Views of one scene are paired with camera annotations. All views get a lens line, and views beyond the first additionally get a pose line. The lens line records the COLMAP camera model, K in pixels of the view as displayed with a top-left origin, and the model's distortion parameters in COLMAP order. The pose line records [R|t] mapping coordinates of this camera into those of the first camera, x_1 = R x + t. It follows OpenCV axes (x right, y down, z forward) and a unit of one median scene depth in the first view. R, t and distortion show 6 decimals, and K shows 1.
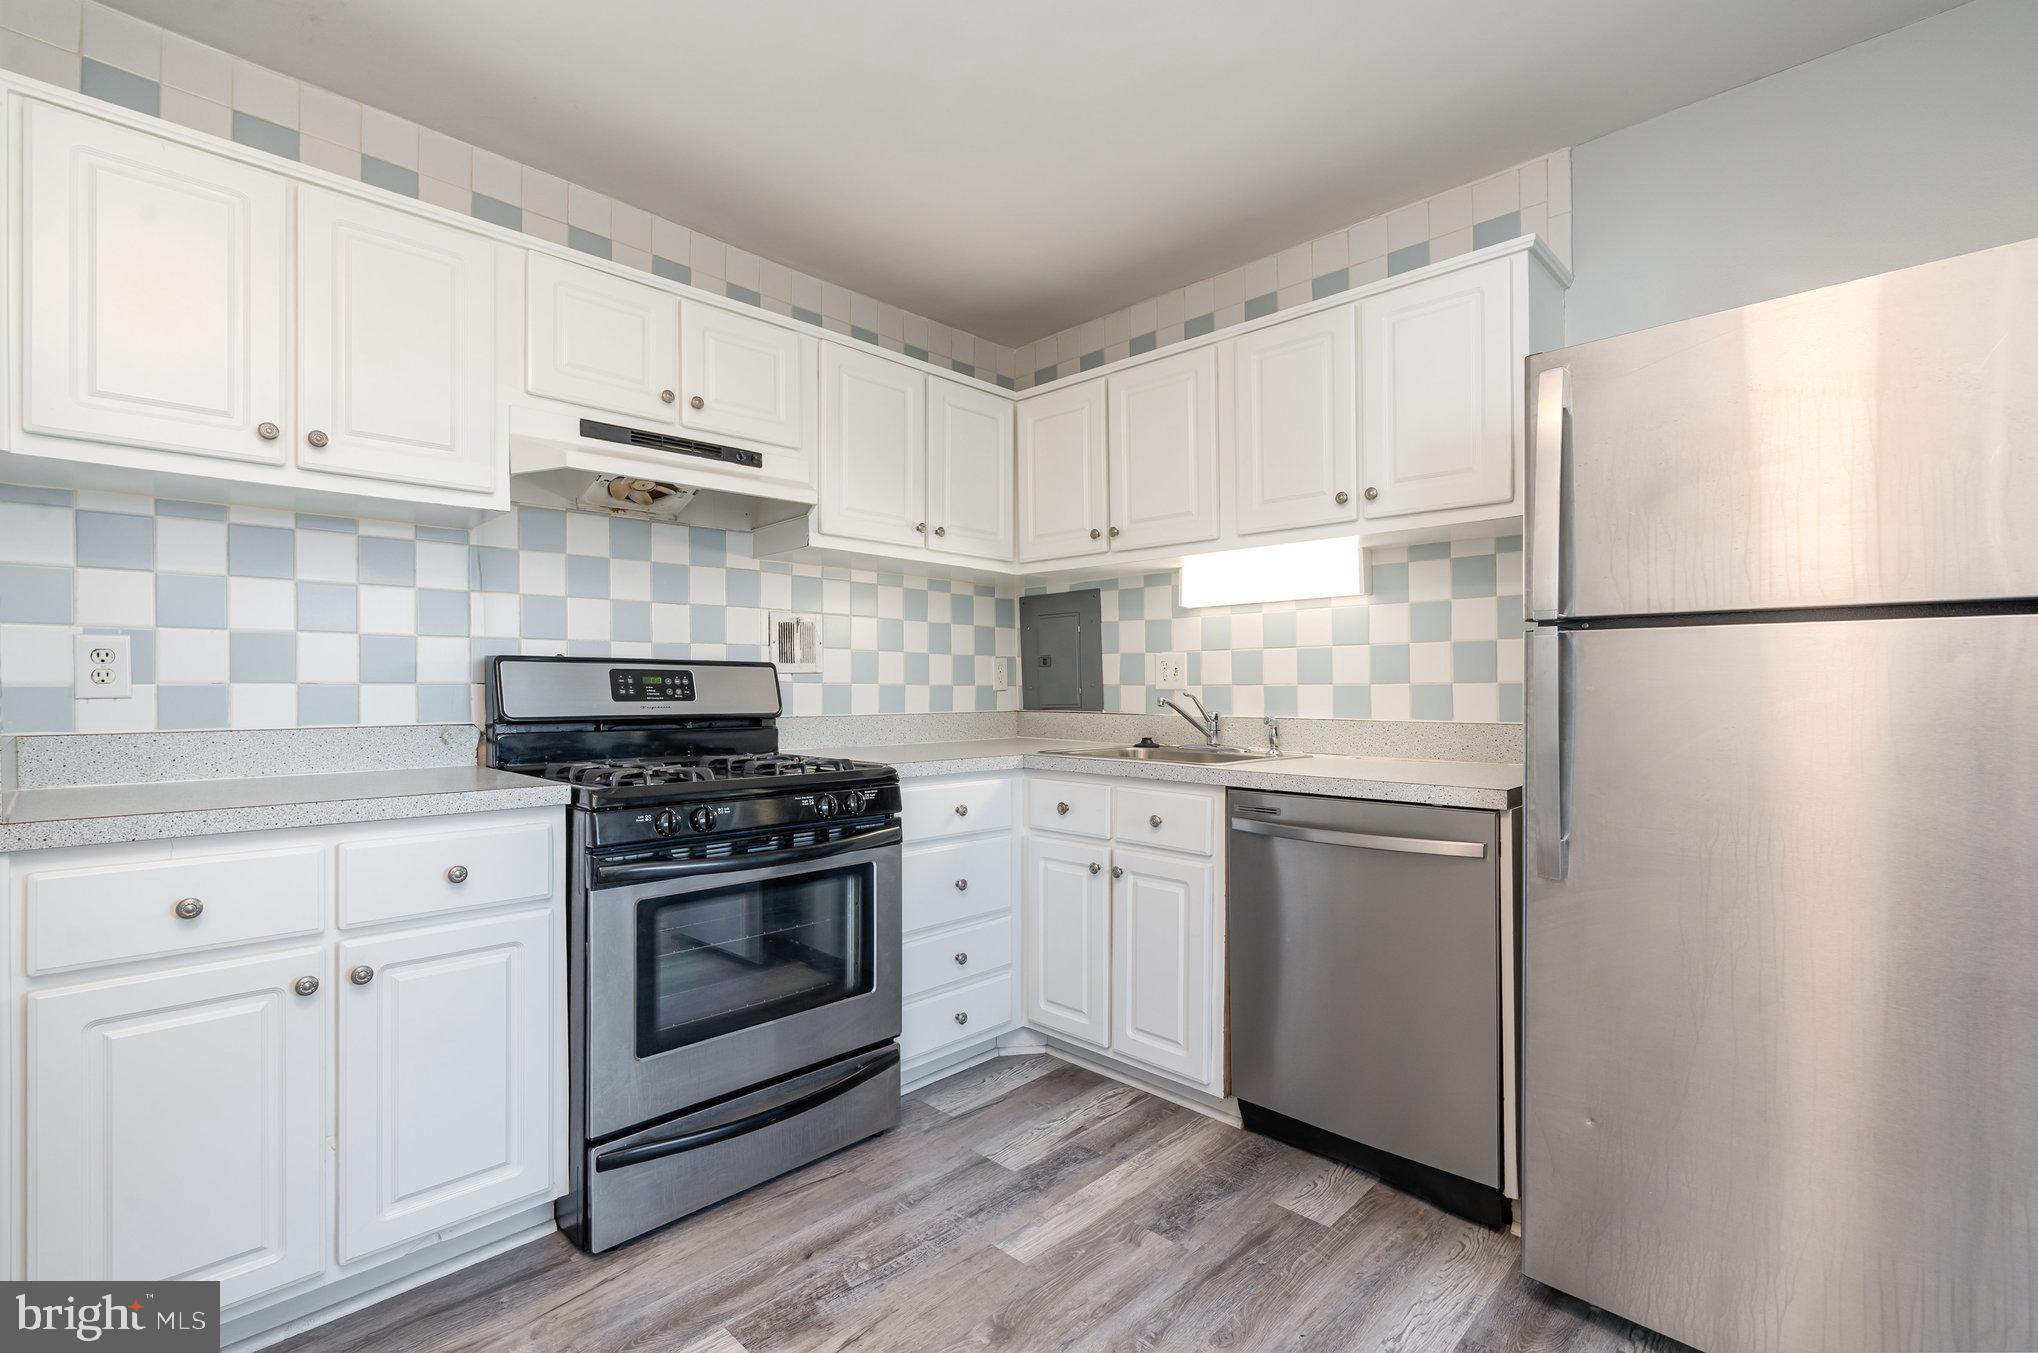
lens RADIAL K [[915.4, 0, 1033.9], [0, 915.4, 680.6], [0, 0, 1]] dist [0.004492, 0.000223]
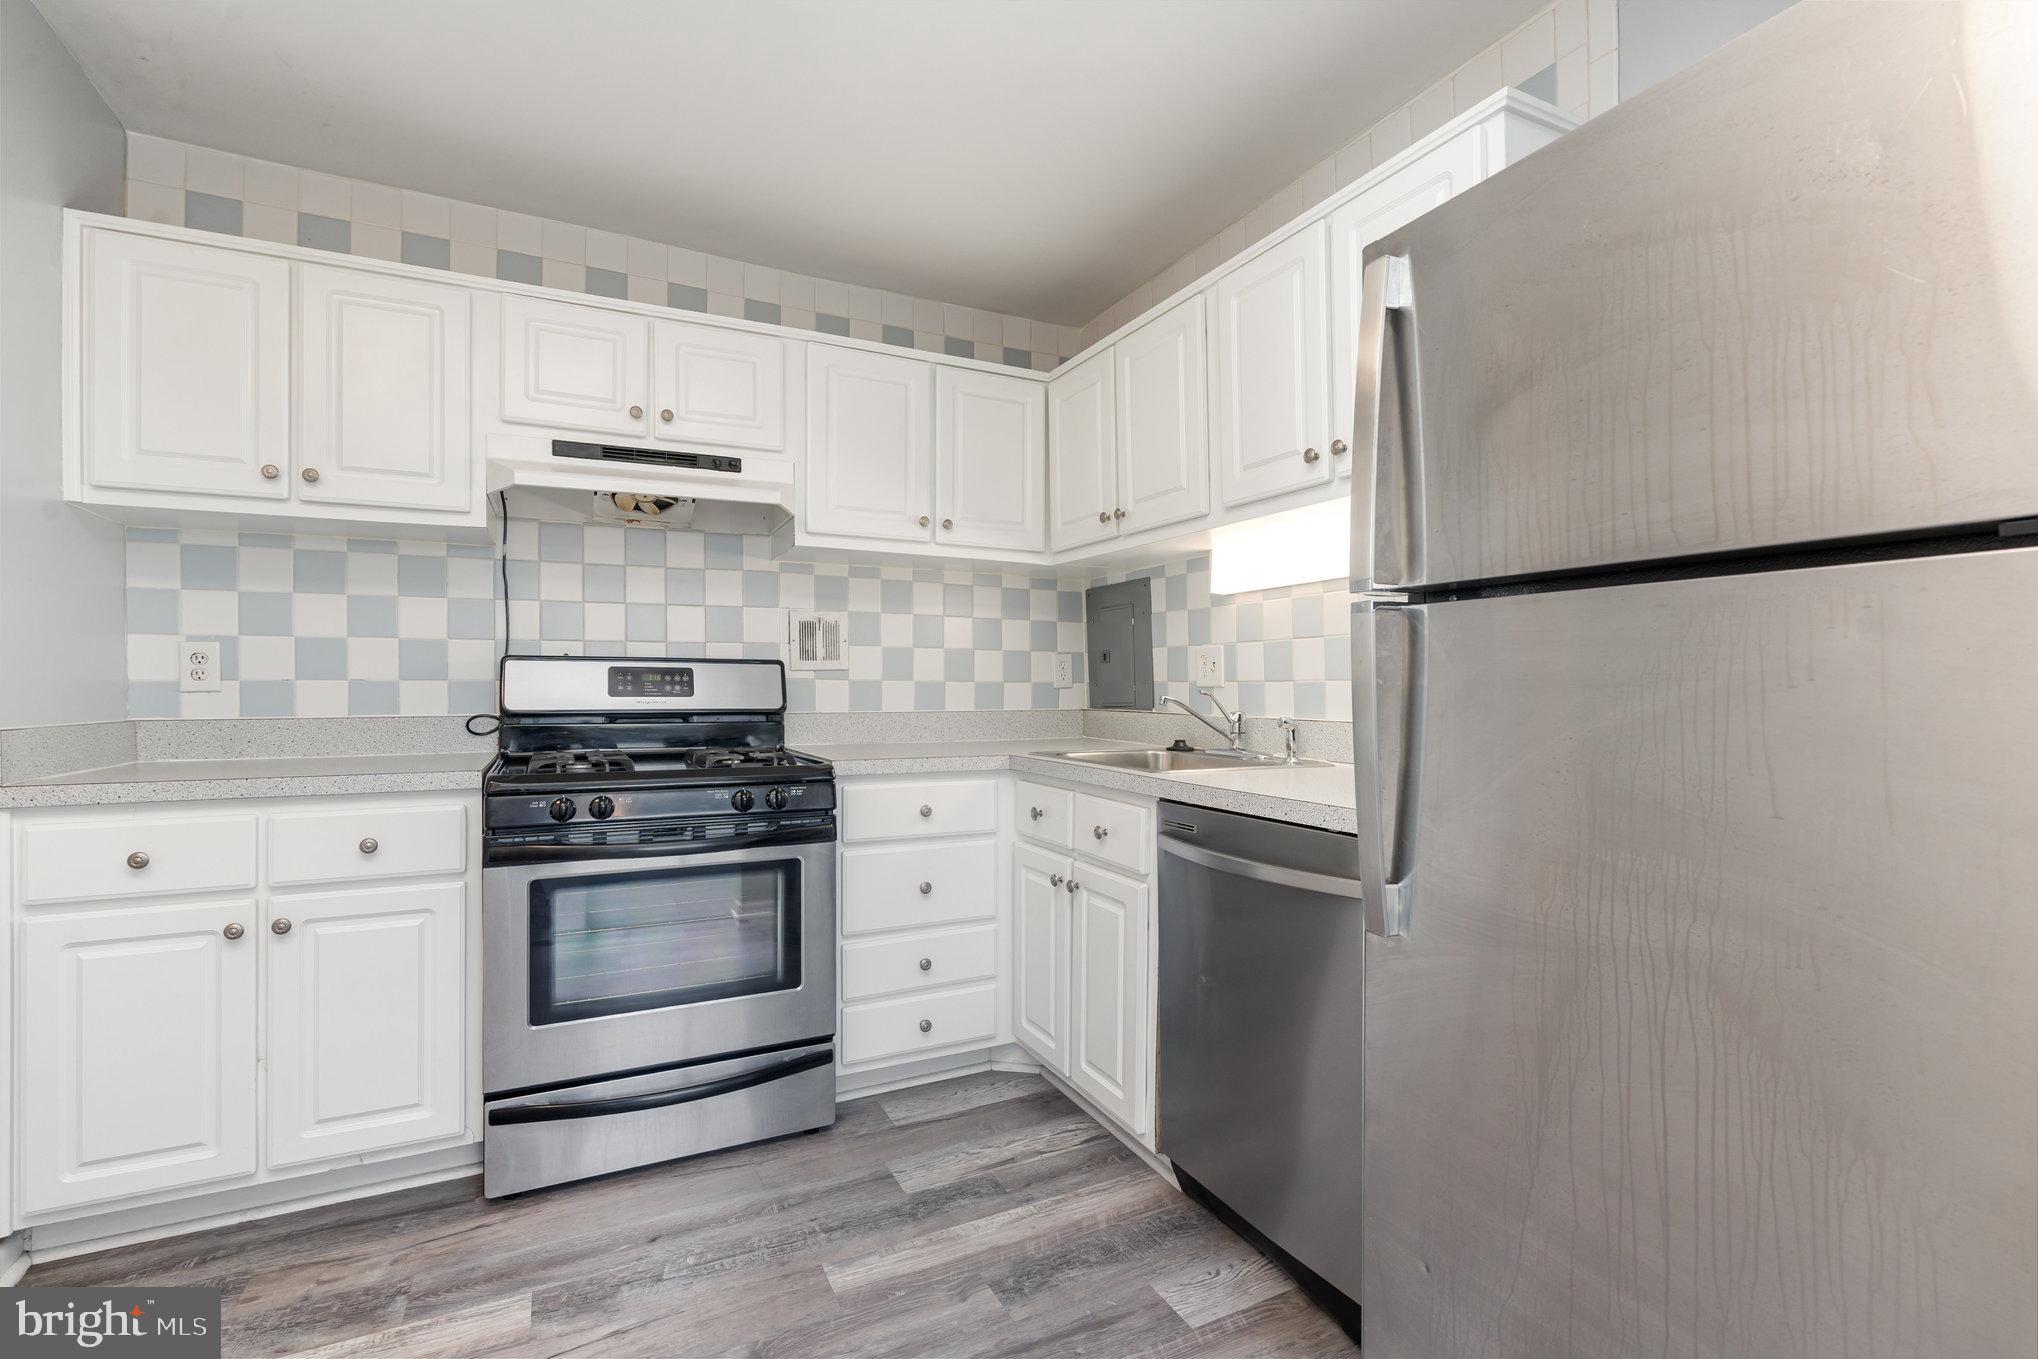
lens RADIAL K [[915.4, 0, 1019.8], [0, 915.4, 680.7], [0, 0, 1]] dist [0.004492, 0.000223]
pose [[0.945085, -0.001462, -0.326822, 0.406954], [0.001893, 0.999998, 0.001002, 0.004139], [0.326820, -0.001566, 0.945085, 0.144869]]
